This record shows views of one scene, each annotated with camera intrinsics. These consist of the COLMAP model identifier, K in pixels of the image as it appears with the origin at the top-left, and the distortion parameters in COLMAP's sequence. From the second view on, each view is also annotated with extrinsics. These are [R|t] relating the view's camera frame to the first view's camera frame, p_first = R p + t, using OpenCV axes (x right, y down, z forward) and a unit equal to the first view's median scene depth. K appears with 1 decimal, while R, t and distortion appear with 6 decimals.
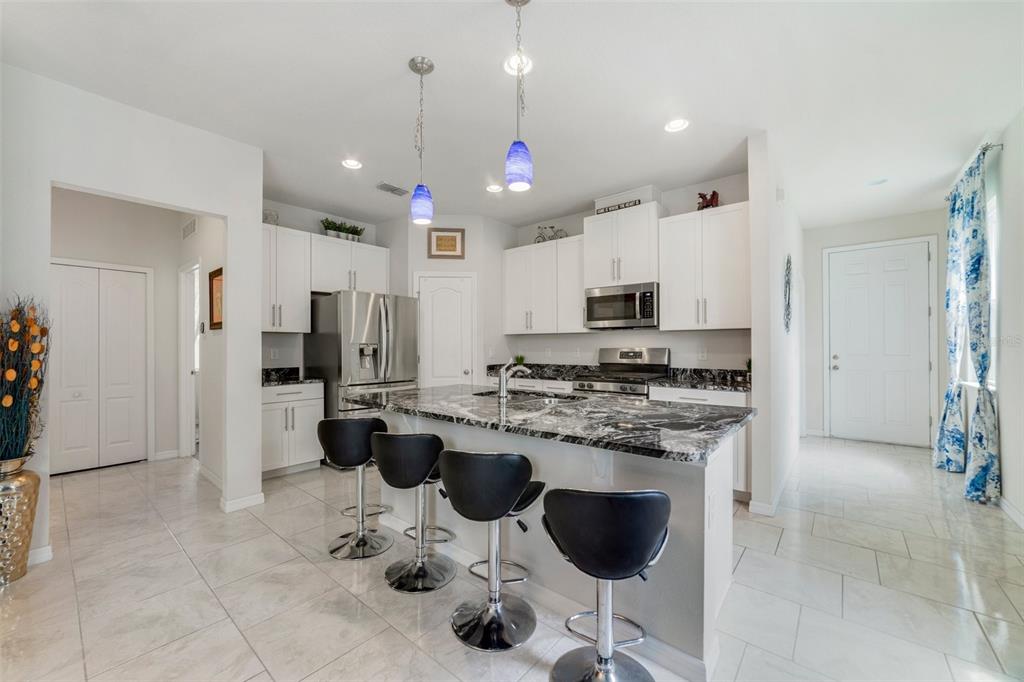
lens RADIAL K [[398.6, 0, 504.2], [0, 398.6, 340.4], [0, 0, 1]] dist [-0.024016, 0.008025]
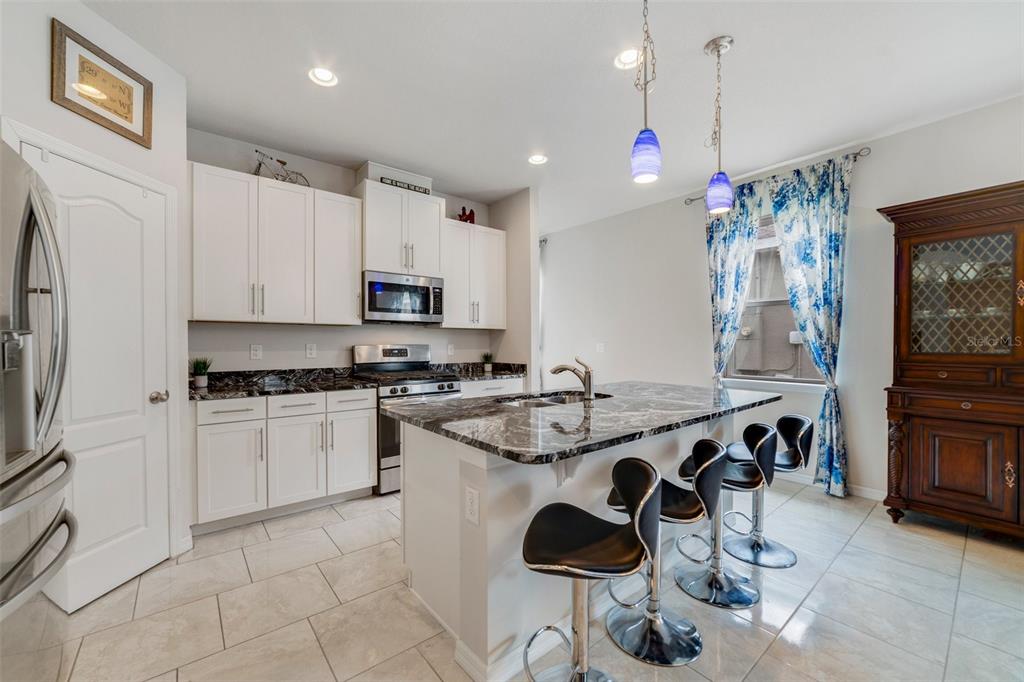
lens RADIAL K [[400.3, 0, 512.0], [0, 400.3, 341.0], [0, 0, 1]] dist [0.000292, 0.000056]
pose [[0.195693, 0.008795, 0.980626, -0.552176], [-0.013071, 0.999894, -0.006360, 0.013475], [-0.980578, -0.011573, 0.195788, 0.598596]]
